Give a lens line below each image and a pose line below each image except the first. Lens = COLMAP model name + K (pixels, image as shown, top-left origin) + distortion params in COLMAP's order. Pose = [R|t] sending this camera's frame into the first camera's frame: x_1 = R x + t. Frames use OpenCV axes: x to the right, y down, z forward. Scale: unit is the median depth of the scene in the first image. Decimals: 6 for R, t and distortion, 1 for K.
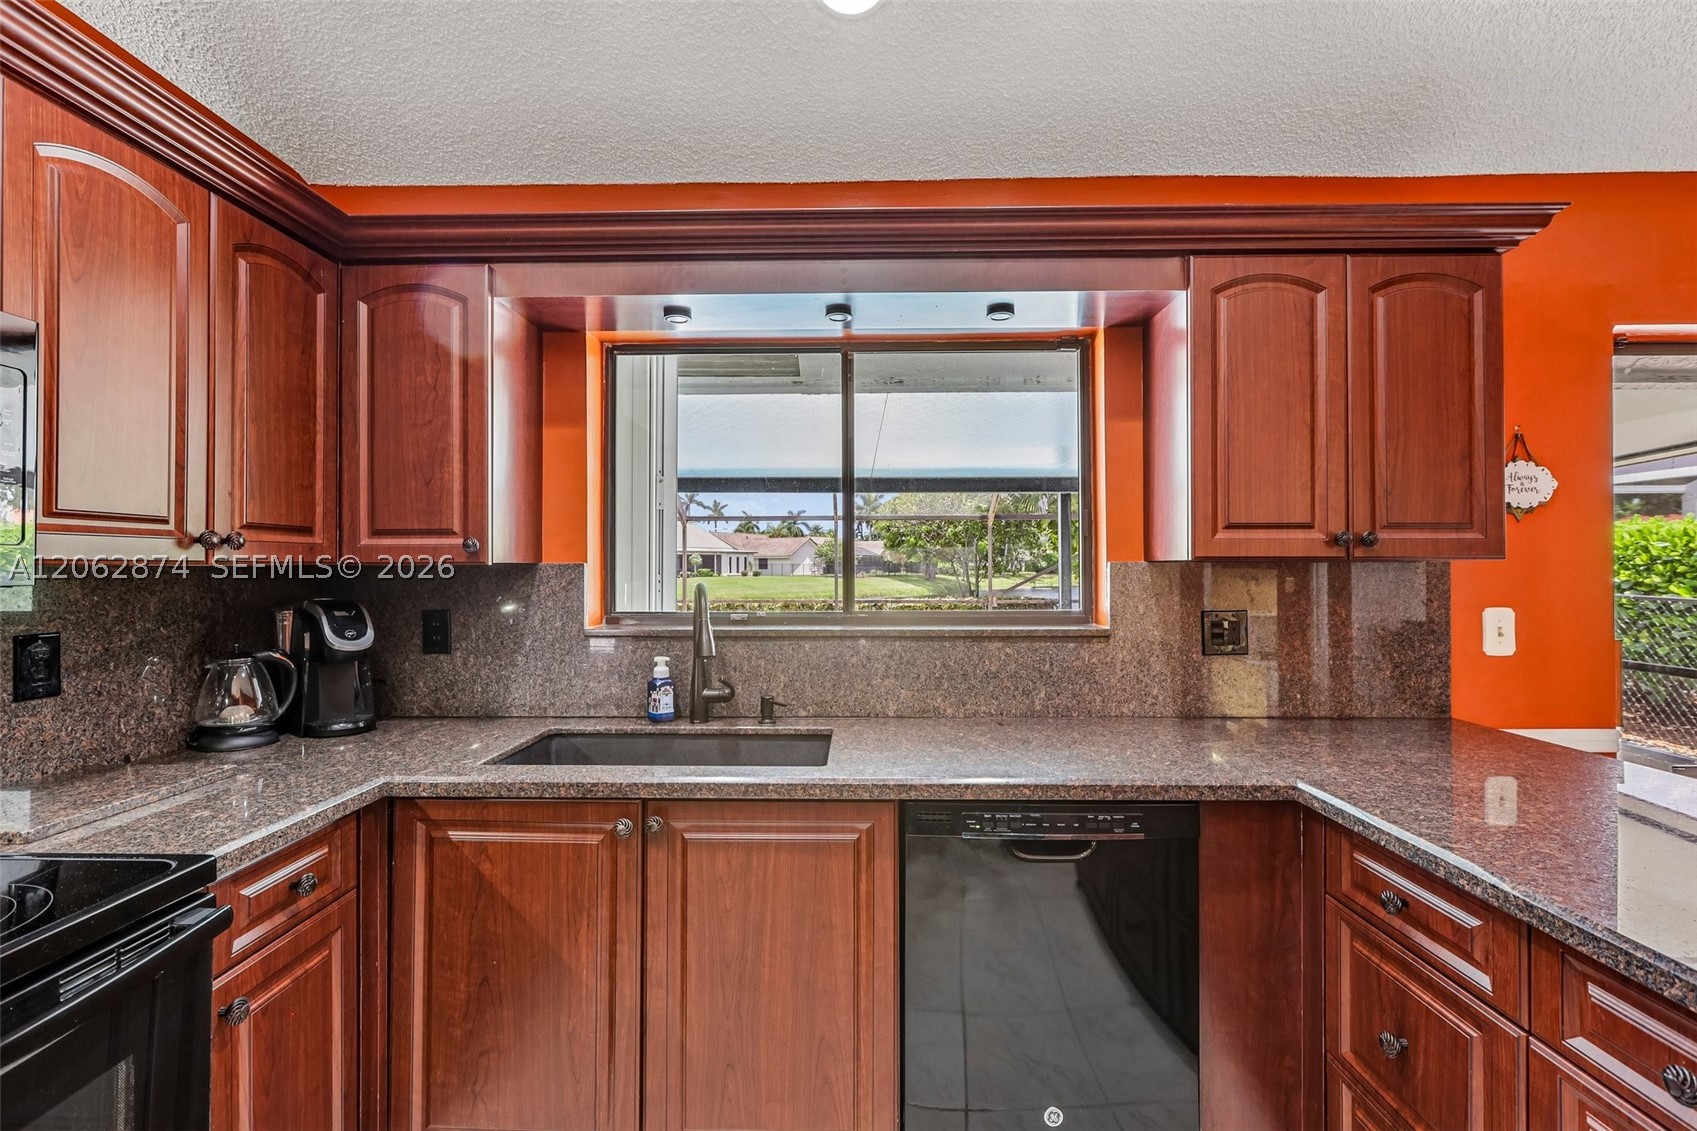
lens RADIAL K [[769.5, 0, 854.1], [0, 769.5, 560.4], [0, 0, 1]] dist [-0.002343, 0.000065]
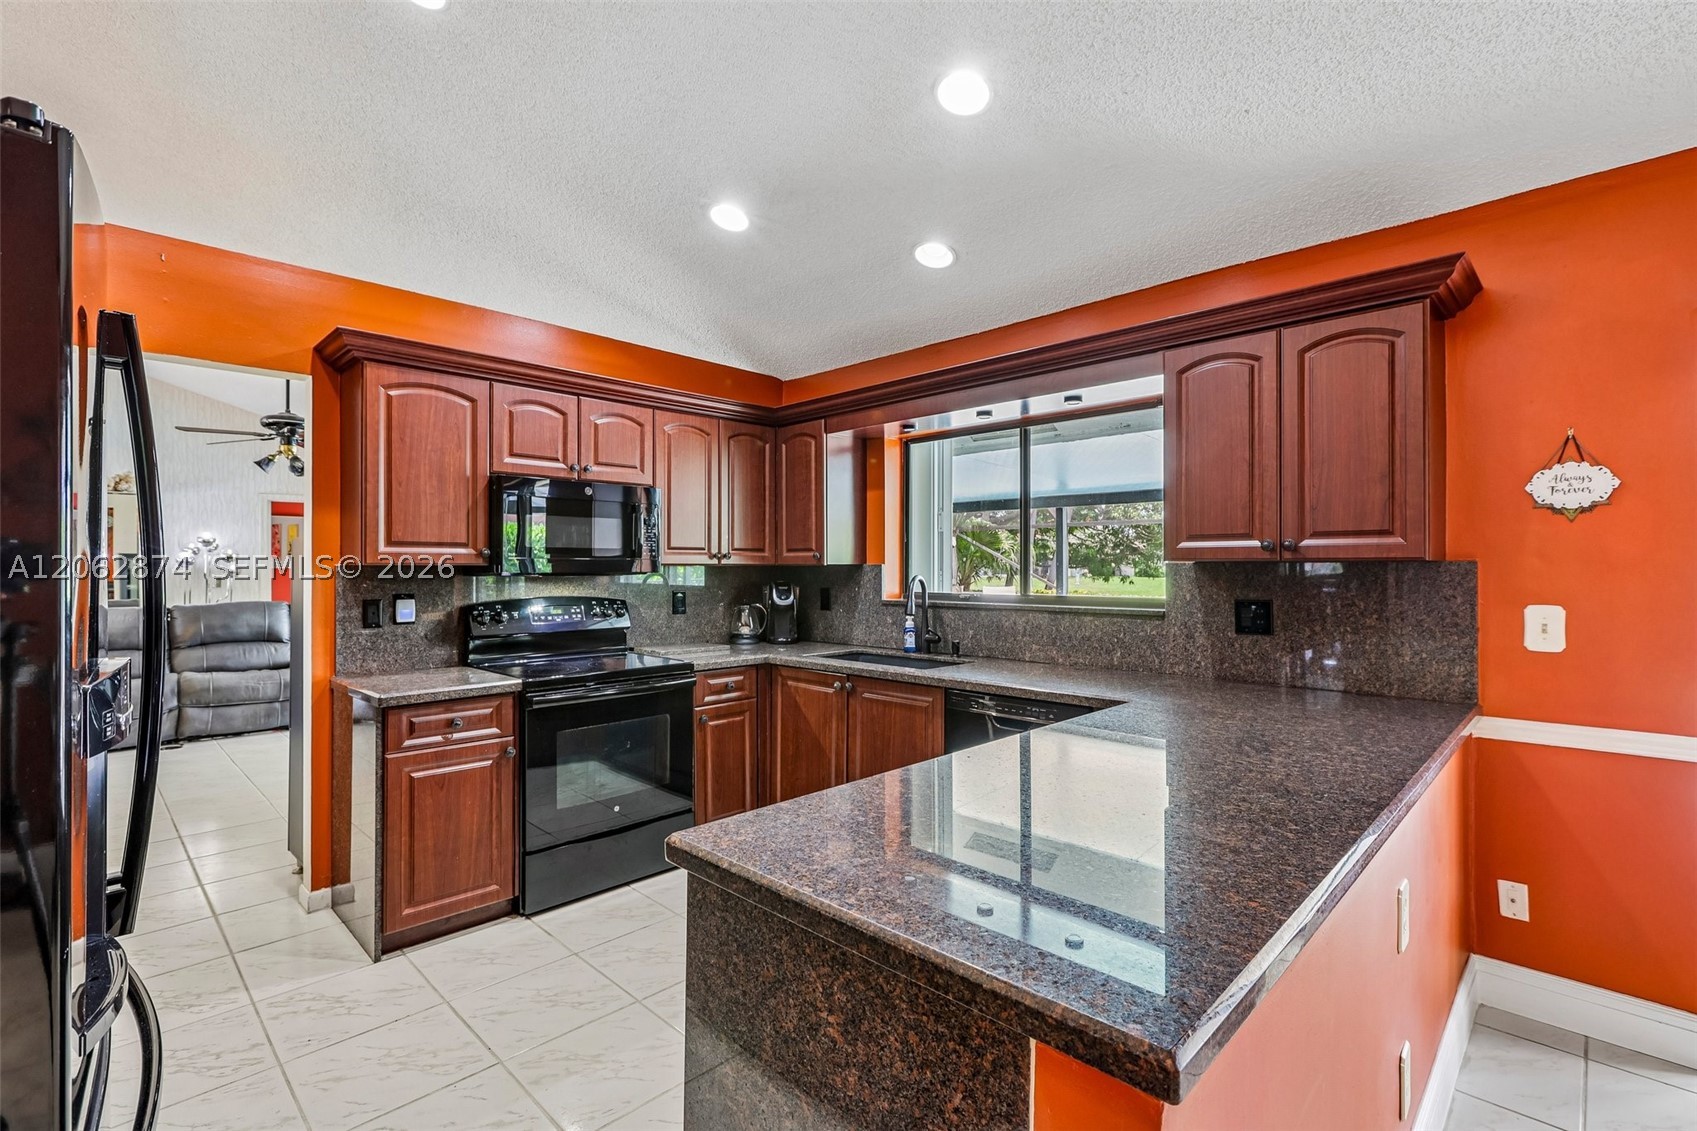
lens RADIAL K [[769.5, 0, 854.1], [0, 769.5, 560.4], [0, 0, 1]] dist [-0.002343, 0.000065]
pose [[0.729511, -0.005215, -0.683949, 0.947521], [0.006291, 0.999980, -0.000915, -0.004419], [0.683940, -0.003635, 0.729529, -0.430675]]
